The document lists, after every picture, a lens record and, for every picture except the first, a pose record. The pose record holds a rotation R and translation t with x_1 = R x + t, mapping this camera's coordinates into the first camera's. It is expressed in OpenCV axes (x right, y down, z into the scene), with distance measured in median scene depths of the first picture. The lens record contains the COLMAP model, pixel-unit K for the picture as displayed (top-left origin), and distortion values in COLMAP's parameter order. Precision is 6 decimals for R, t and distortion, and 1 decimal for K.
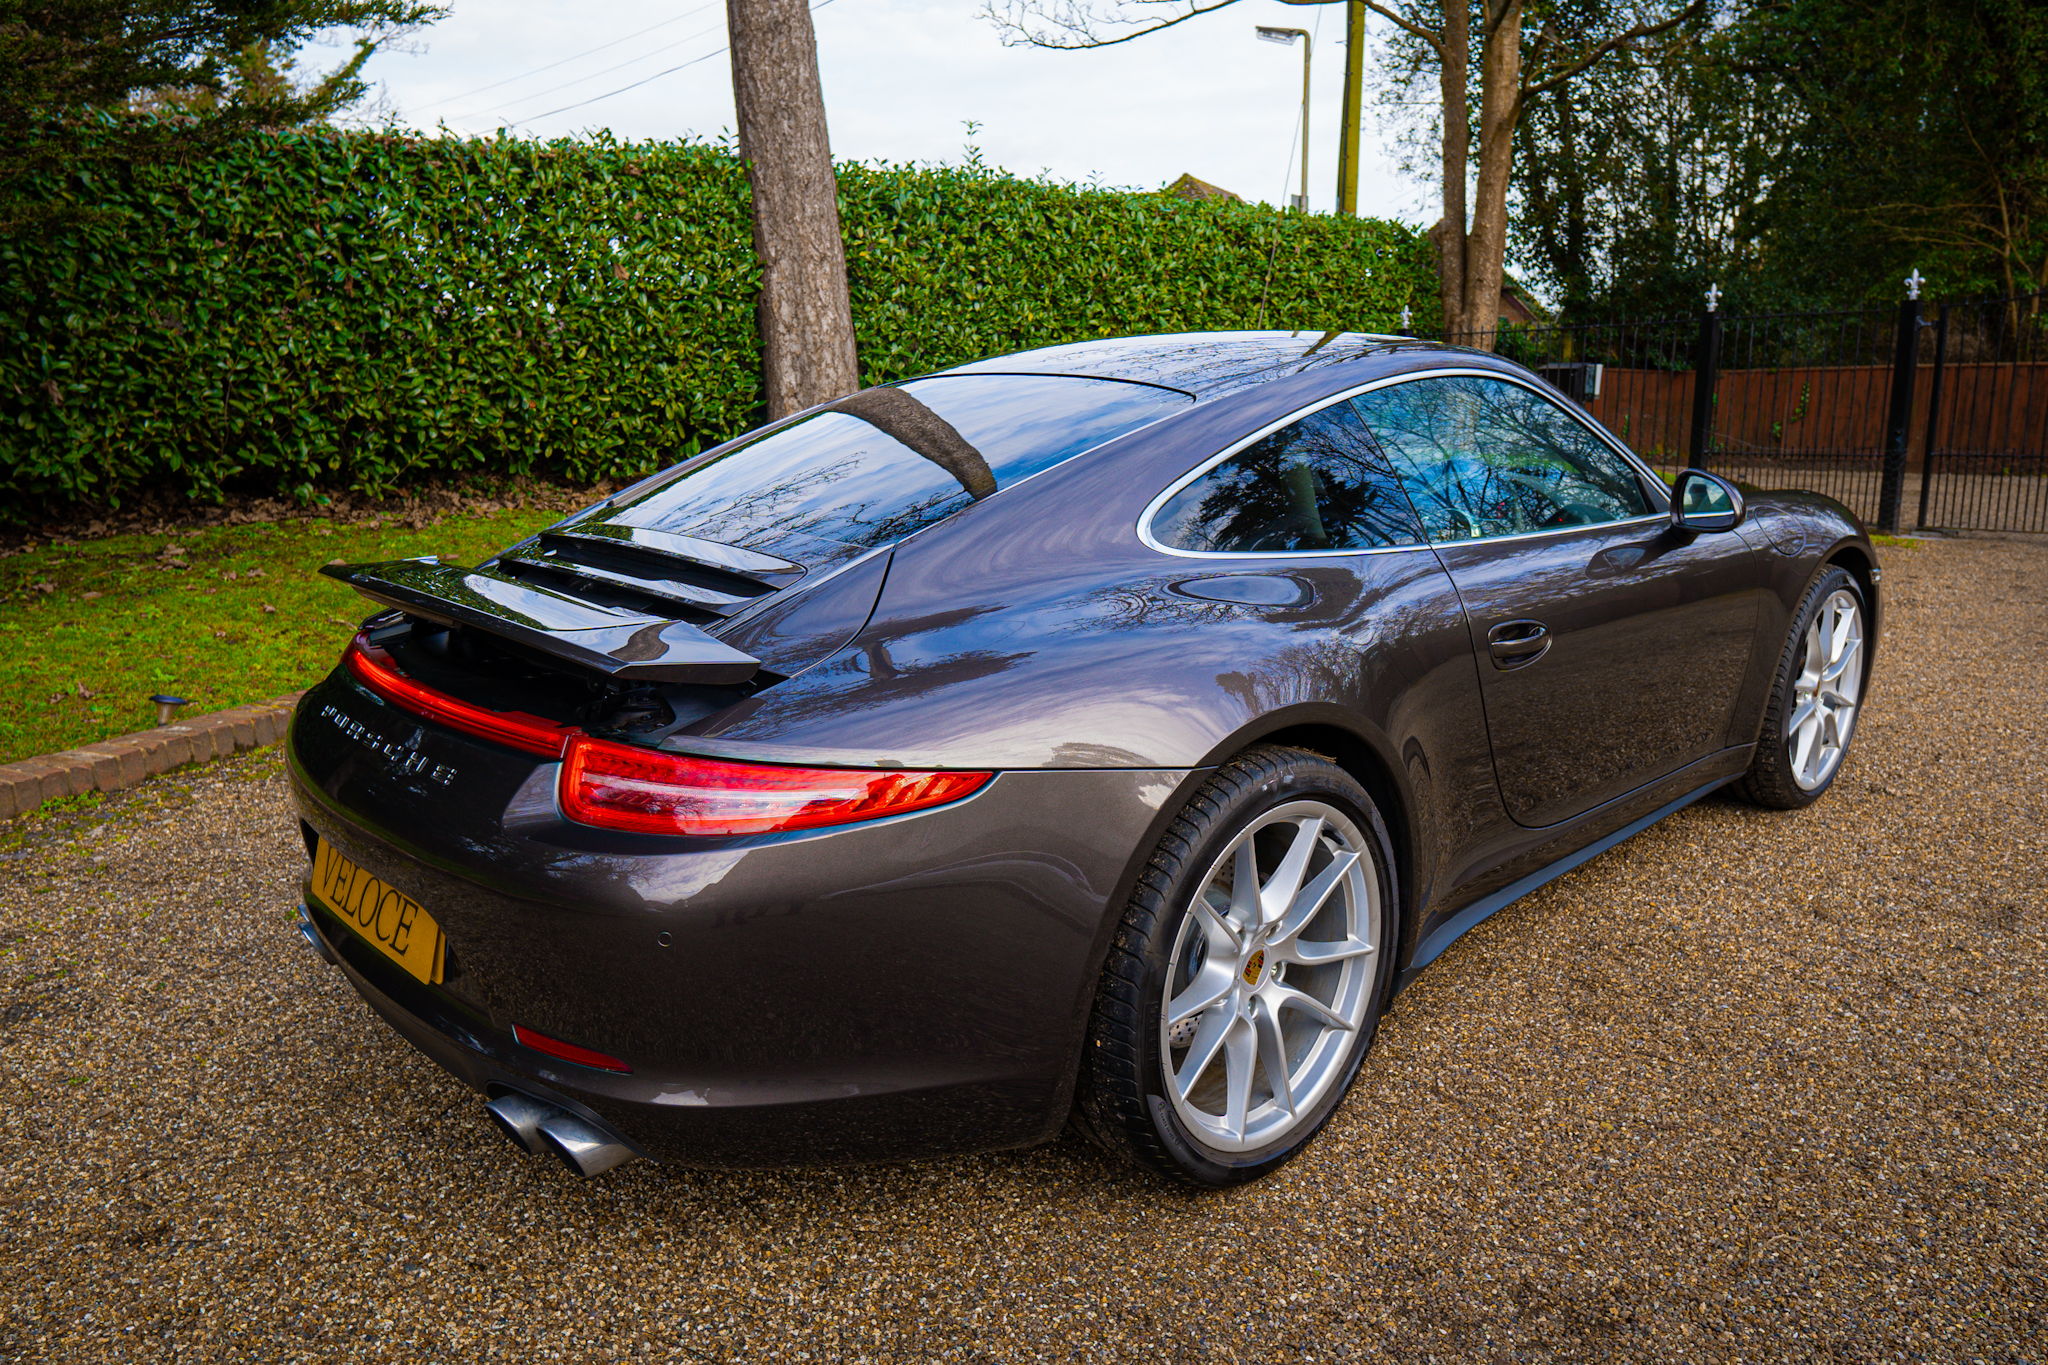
lens RADIAL K [[1420.4, 0, 1028.4], [0, 1420.4, 689.4], [0, 0, 1]] dist [0.002996, -0.001612]
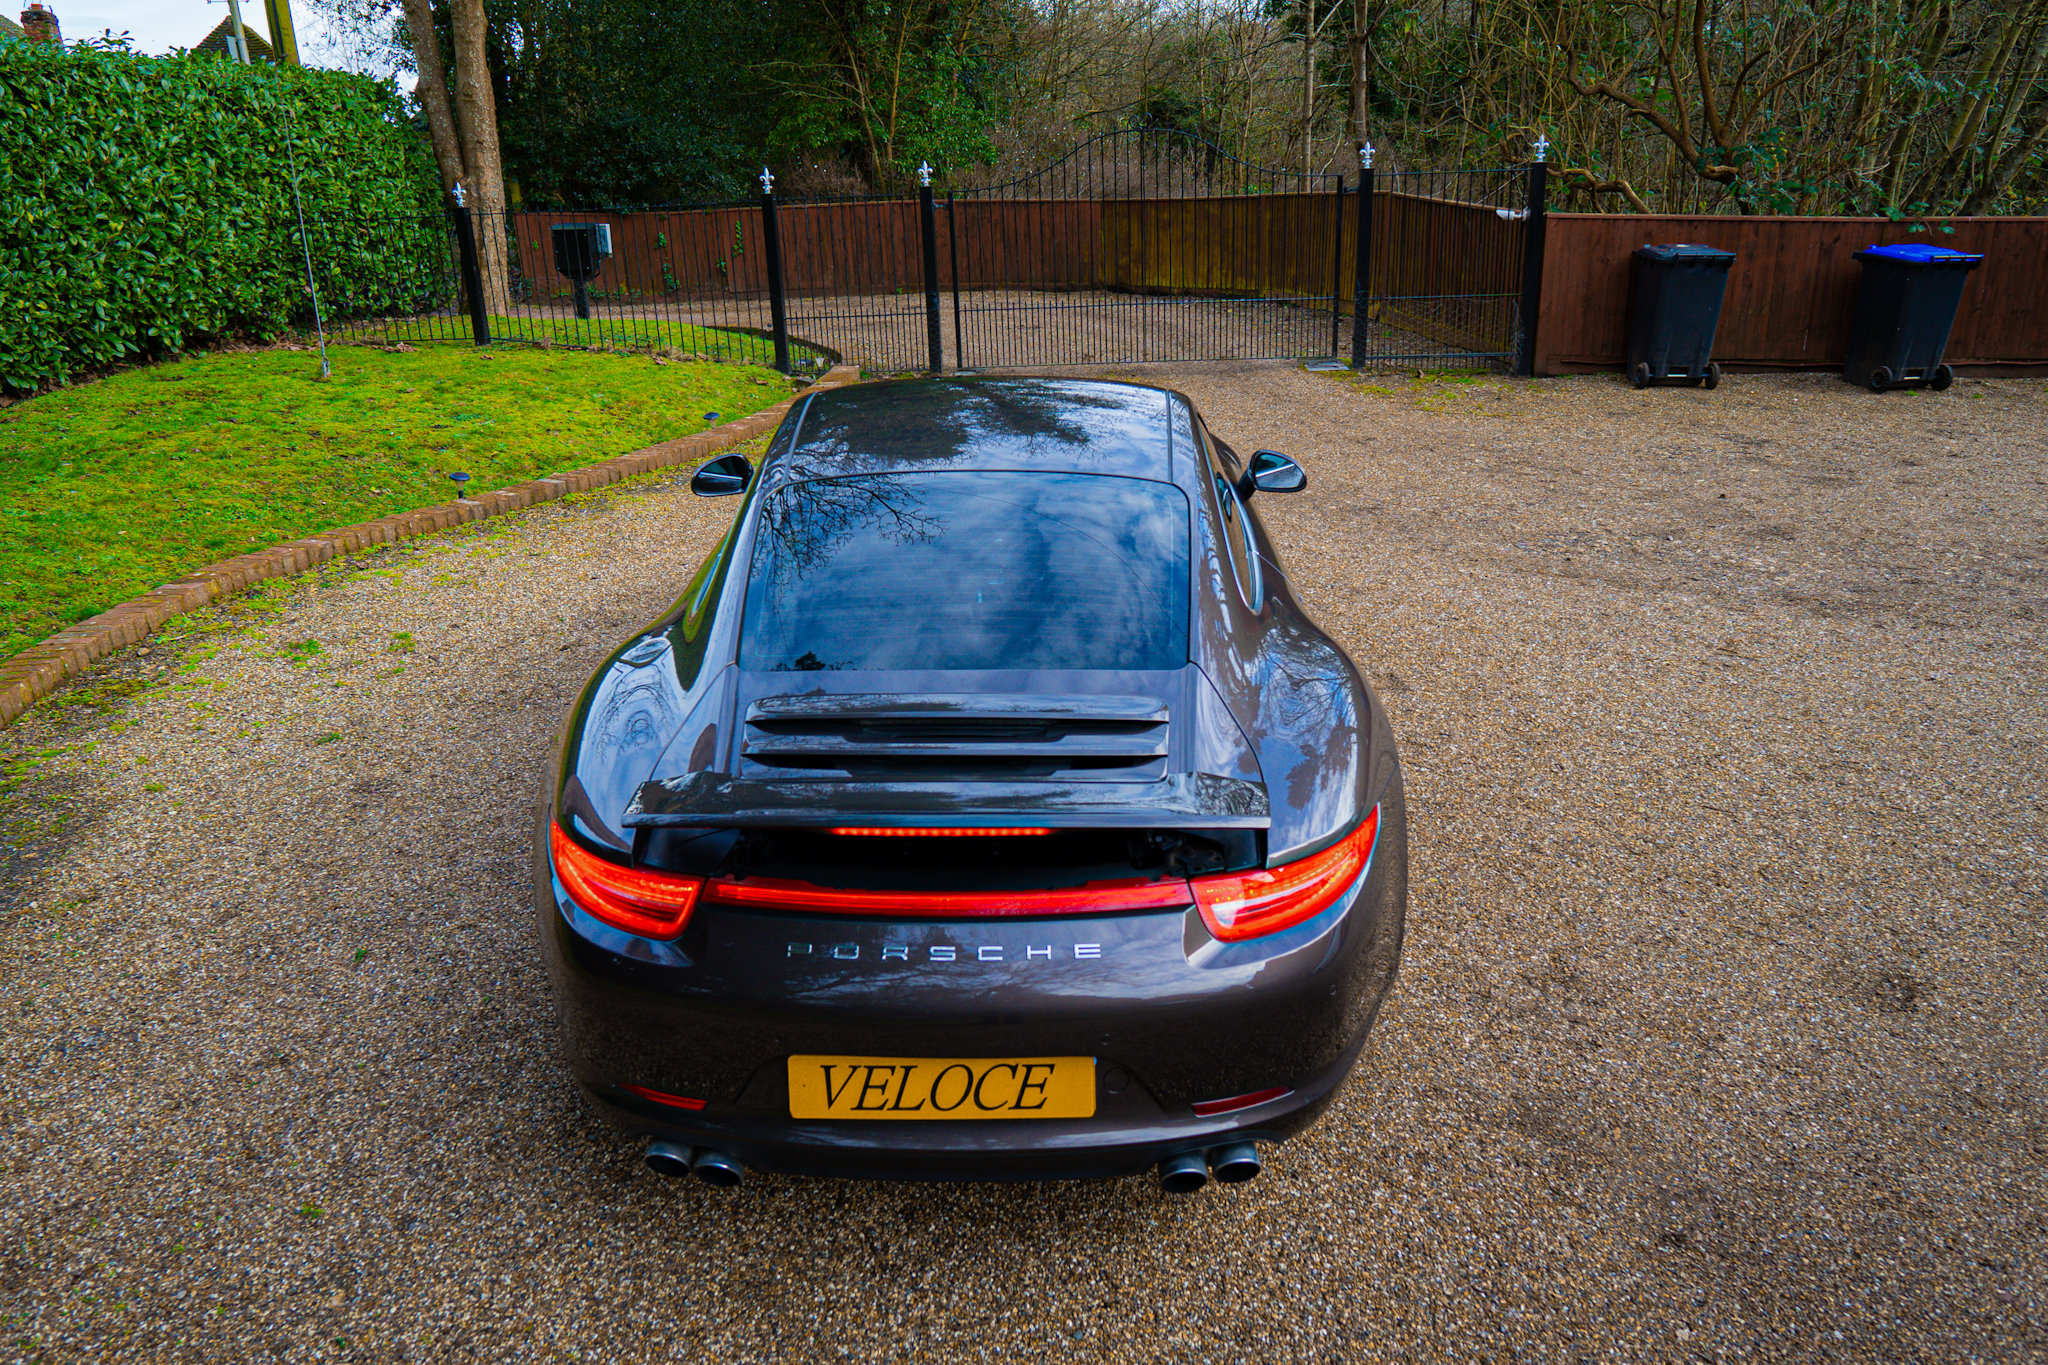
lens RADIAL K [[1429.6, 0, 1015.1], [0, 1429.6, 680.7], [0, 0, 1]] dist [-0.000504, -0.008518]
pose [[0.699570, -0.262833, 0.664470, -0.199402], [0.173454, 0.964545, 0.198912, -0.068923], [-0.693192, -0.023898, 0.720357, 0.026906]]
